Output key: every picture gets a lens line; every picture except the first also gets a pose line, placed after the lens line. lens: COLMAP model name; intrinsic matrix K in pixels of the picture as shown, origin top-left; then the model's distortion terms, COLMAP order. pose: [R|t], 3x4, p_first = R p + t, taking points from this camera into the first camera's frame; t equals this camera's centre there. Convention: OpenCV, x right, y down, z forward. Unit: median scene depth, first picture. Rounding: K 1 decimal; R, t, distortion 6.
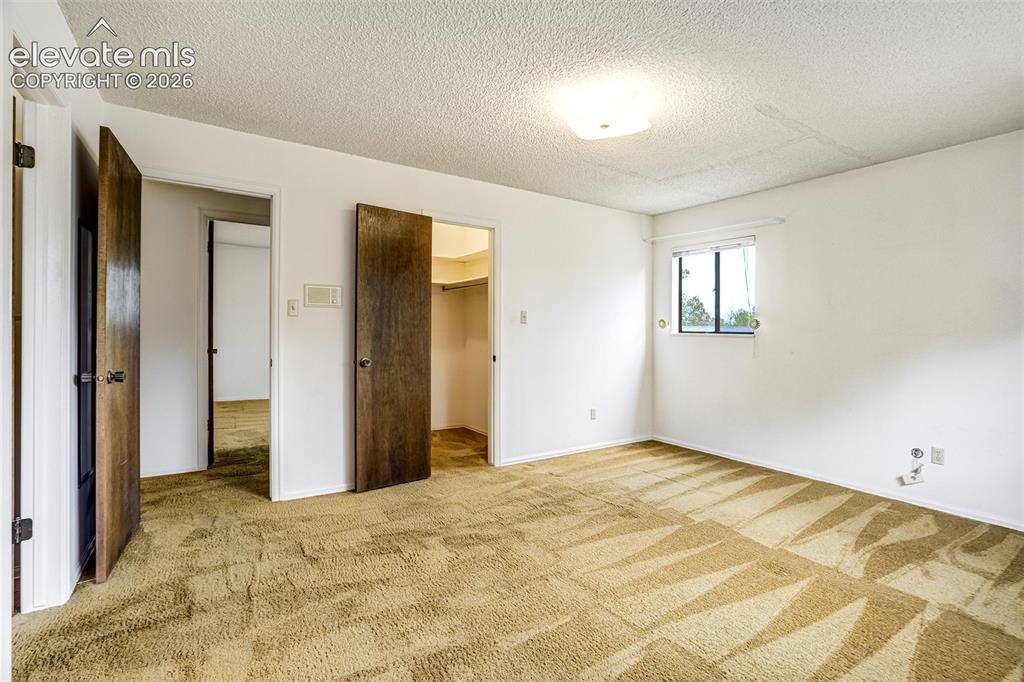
lens RADIAL K [[462.3, 0, 514.6], [0, 462.3, 330.6], [0, 0, 1]] dist [-0.009670, -0.000095]
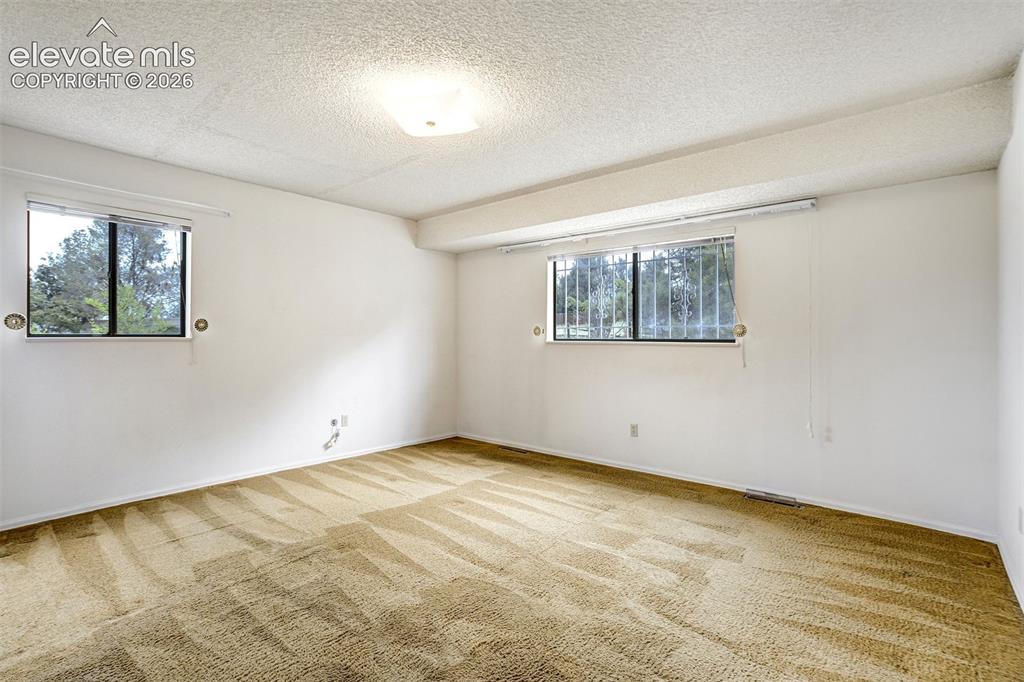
lens RADIAL K [[492.3, 0, 512.0], [0, 492.3, 341.0], [0, 0, 1]] dist [-0.009912, 0.000633]
pose [[-0.254248, -0.023695, 0.966849, -0.786205], [-0.007272, 0.999718, 0.022589, -0.013626], [-0.967112, -0.001288, -0.254349, 1.022305]]
